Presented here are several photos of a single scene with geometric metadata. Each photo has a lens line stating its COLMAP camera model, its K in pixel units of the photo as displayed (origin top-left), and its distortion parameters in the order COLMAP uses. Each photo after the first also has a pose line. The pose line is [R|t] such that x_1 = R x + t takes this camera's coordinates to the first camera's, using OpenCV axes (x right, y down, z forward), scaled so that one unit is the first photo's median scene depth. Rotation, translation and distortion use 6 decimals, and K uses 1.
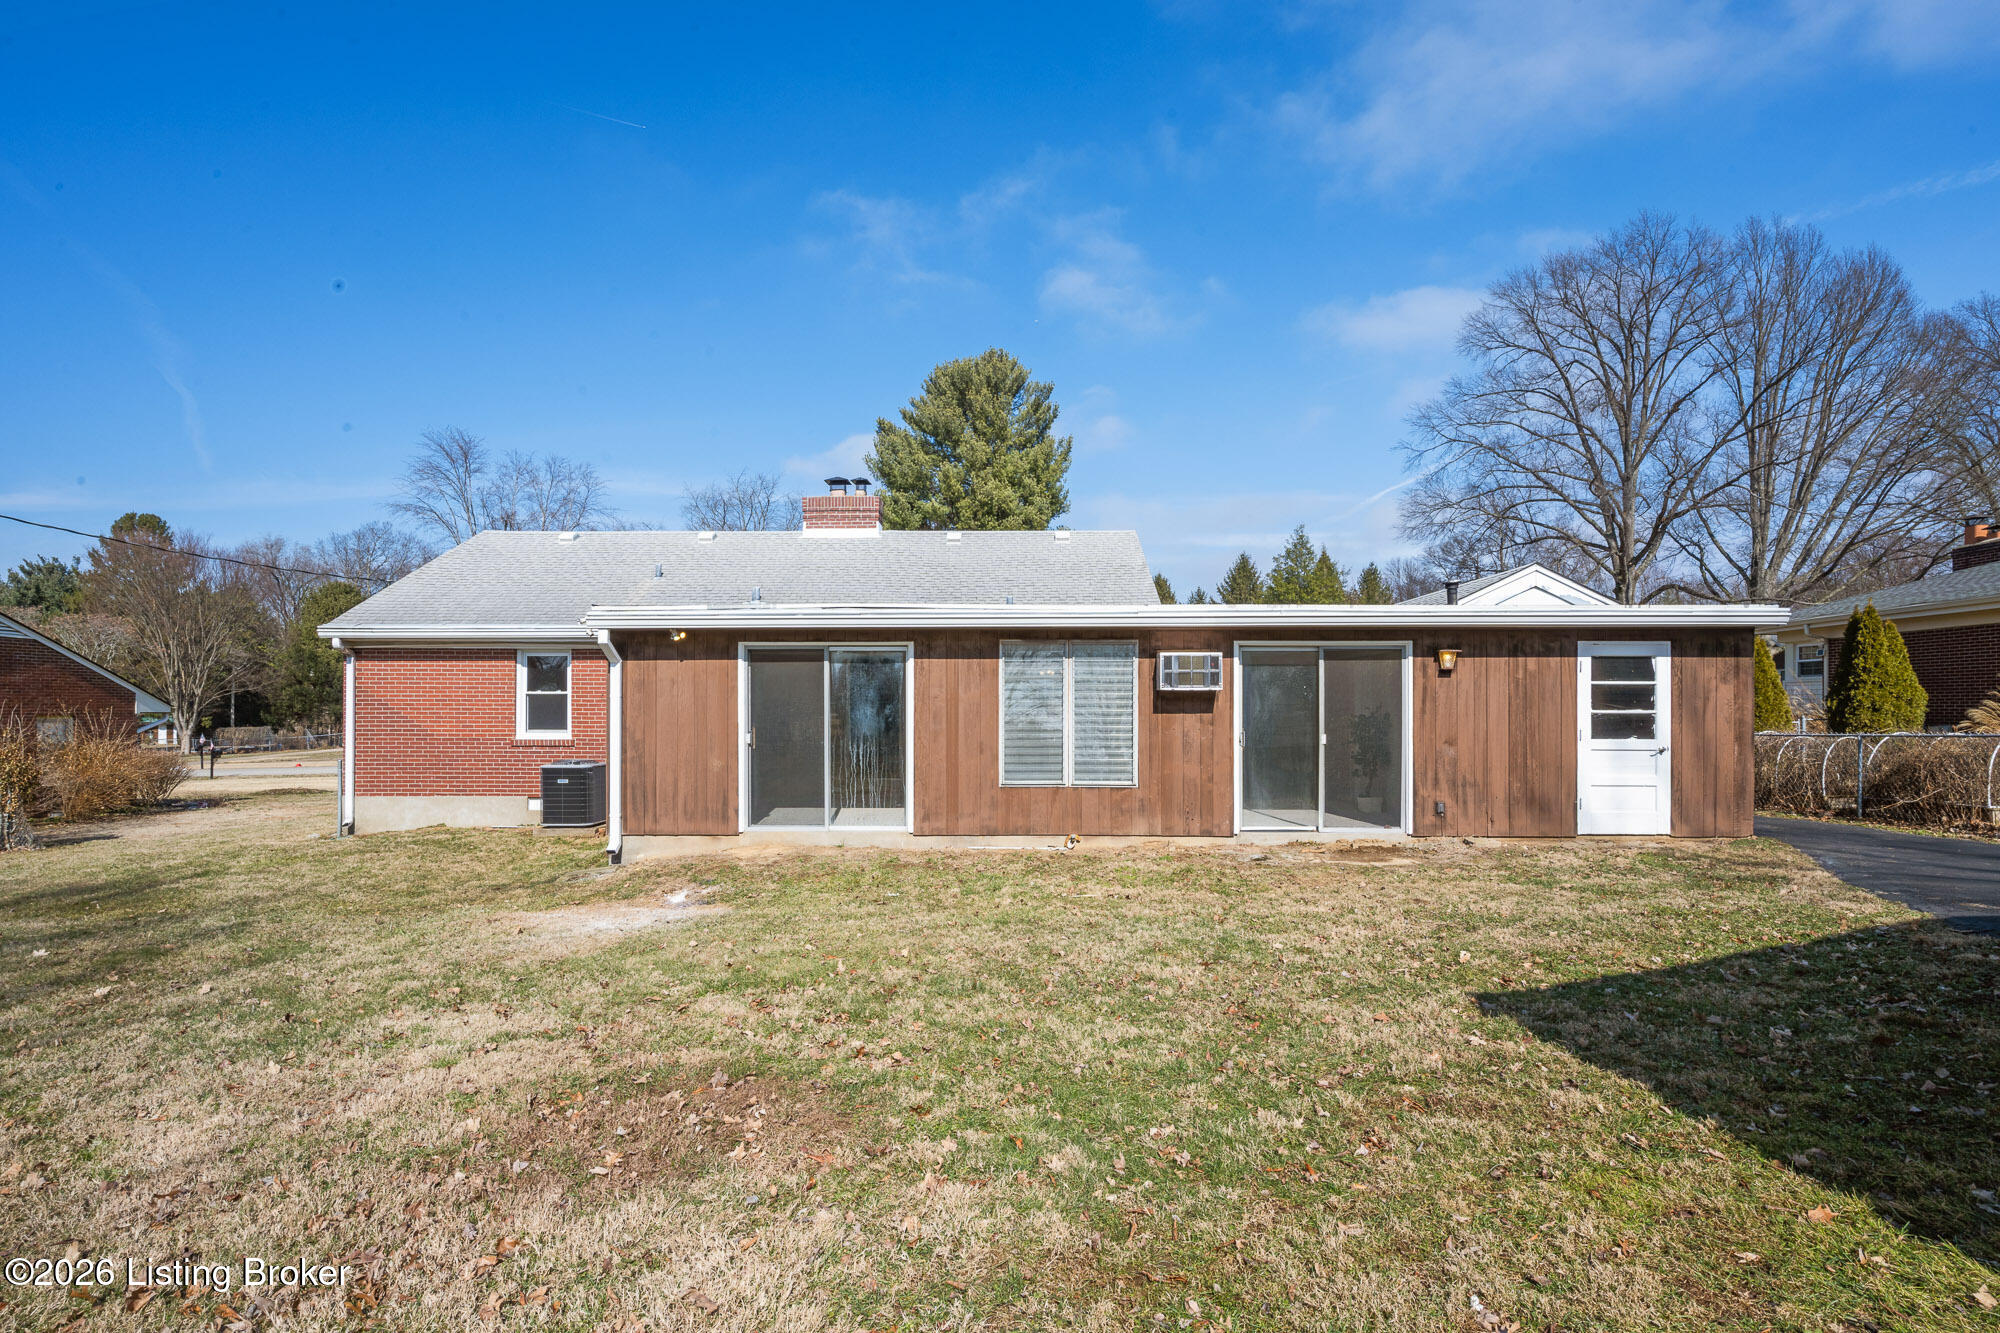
lens RADIAL K [[979.4, 0, 1001.7], [0, 979.4, 700.4], [0, 0, 1]] dist [-0.003192, 0.000427]
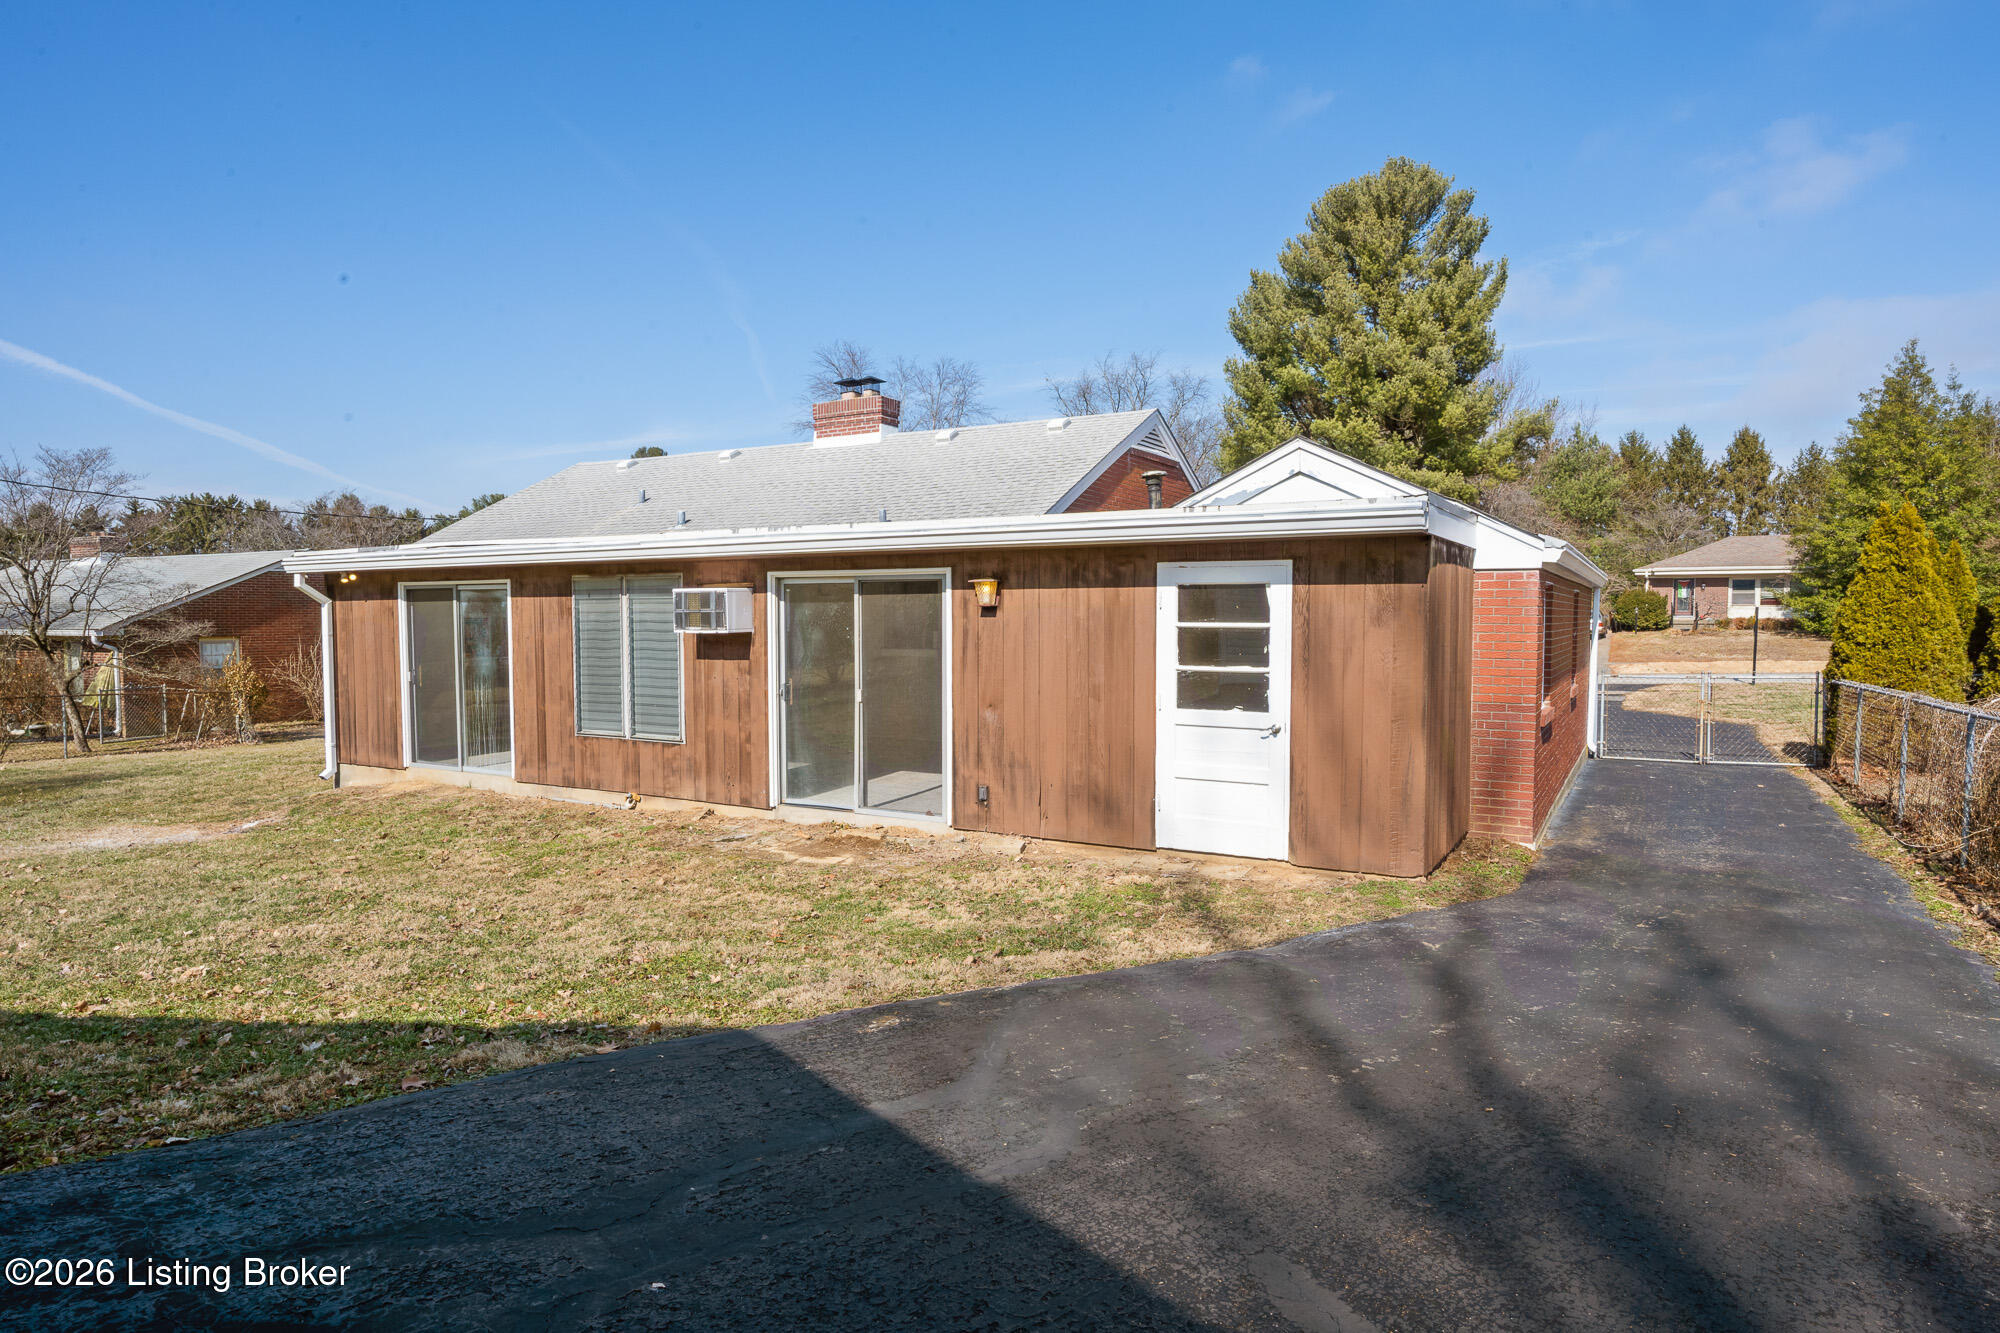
lens RADIAL K [[1136.9, 0, 1003.1], [0, 1136.9, 662.4], [0, 0, 1]] dist [-0.002059, 0.000001]
pose [[0.879431, 0.018534, -0.475665, 0.860328], [0.004816, 0.998844, 0.047824, -0.029685], [0.476002, -0.044348, 0.878325, 0.255449]]
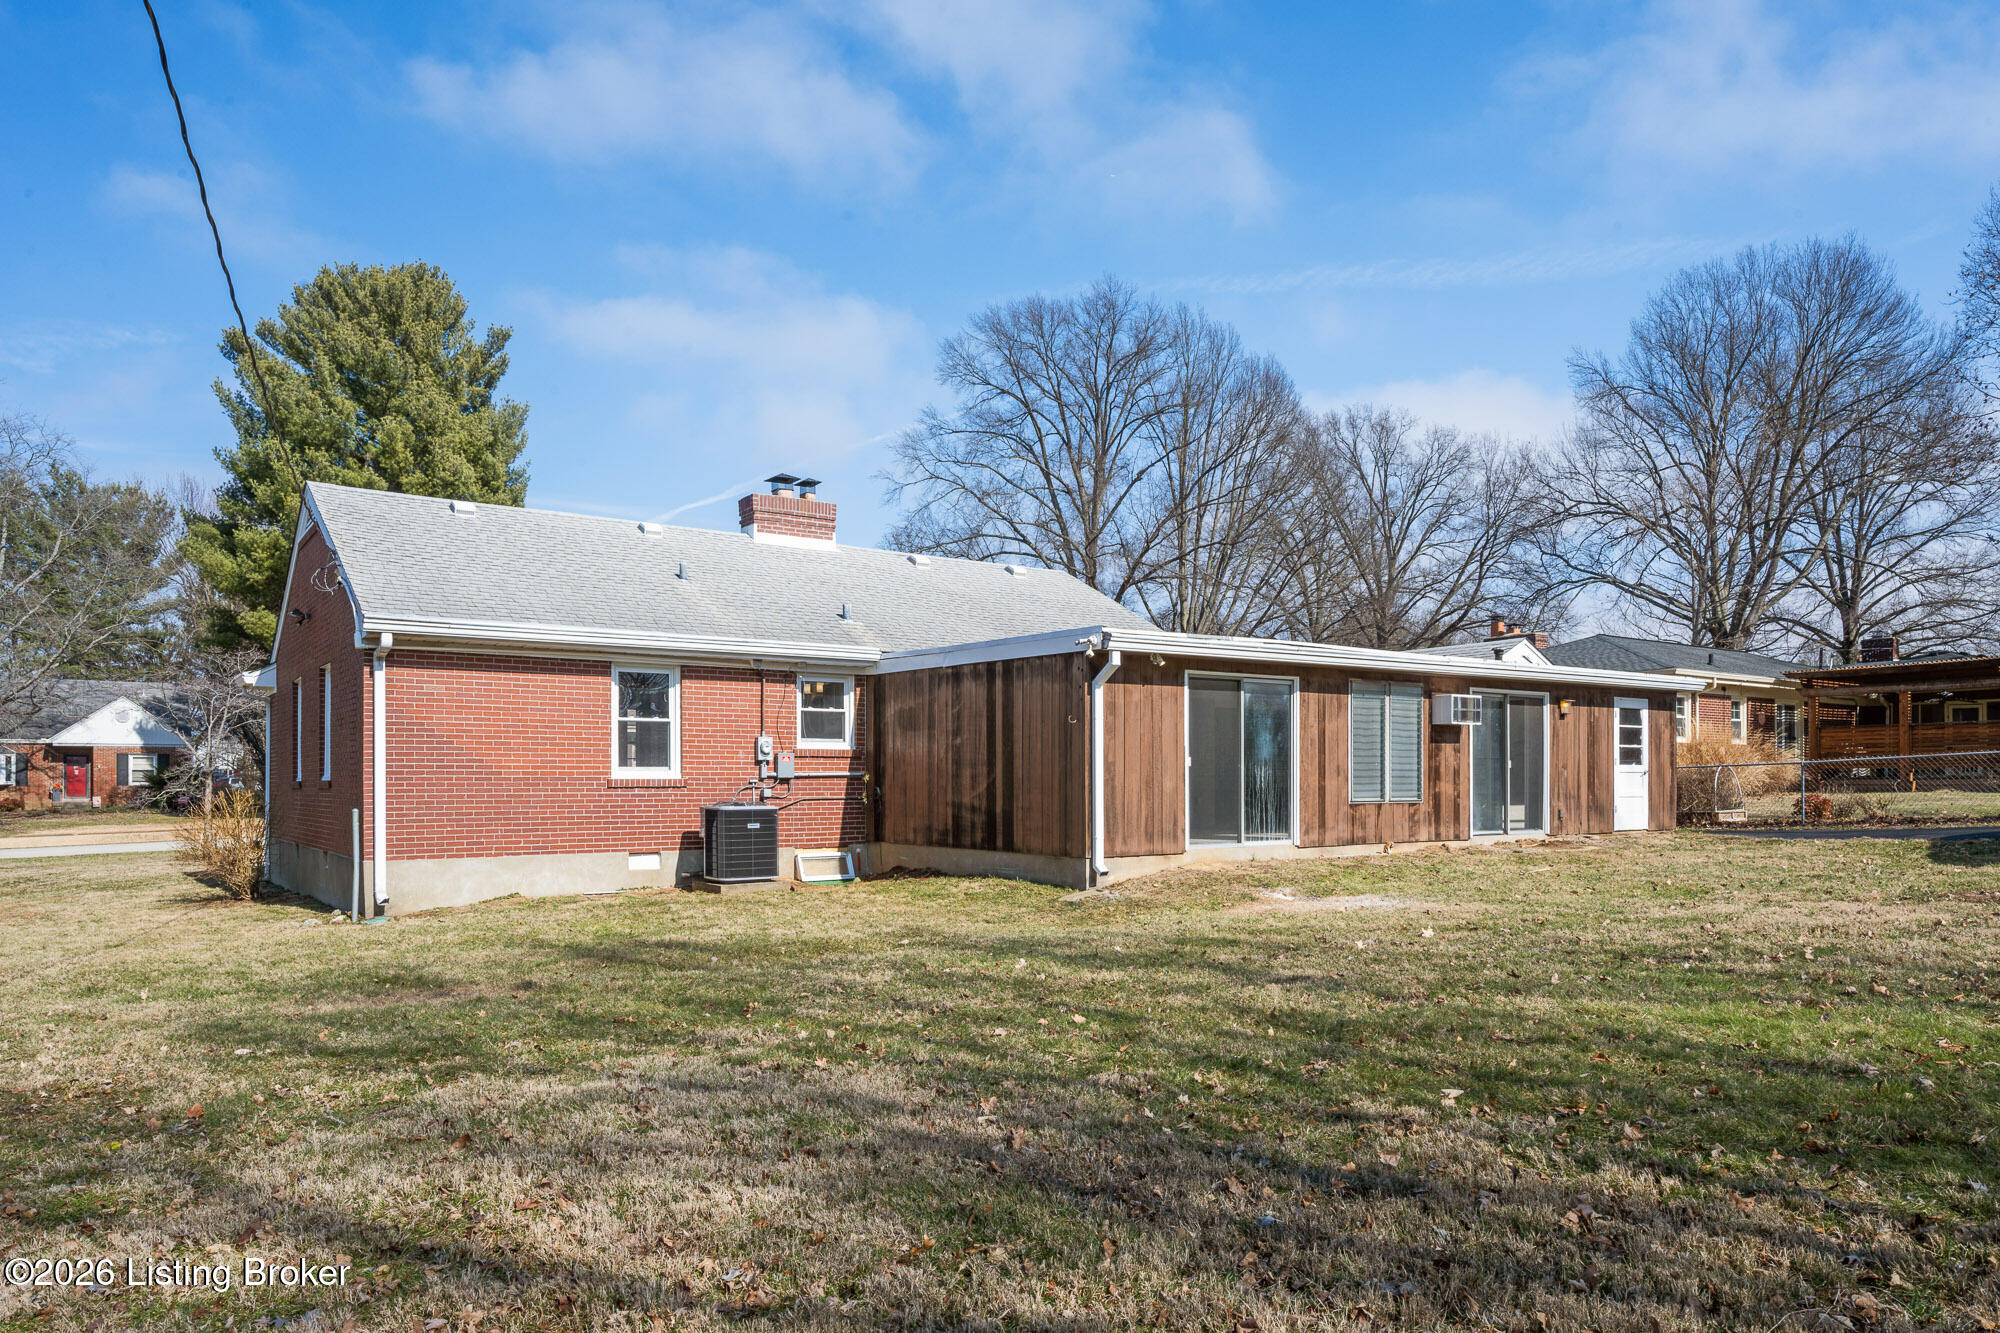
lens RADIAL K [[1297.3, 0, 991.3], [0, 1297.3, 771.1], [0, 0, 1]] dist [-0.002212, 0.000535]
pose [[0.807482, 0.001366, 0.589891, -1.266612], [-0.000696, 0.999999, -0.001363, 0.051869], [-0.589892, 0.000690, 0.807482, -0.001499]]
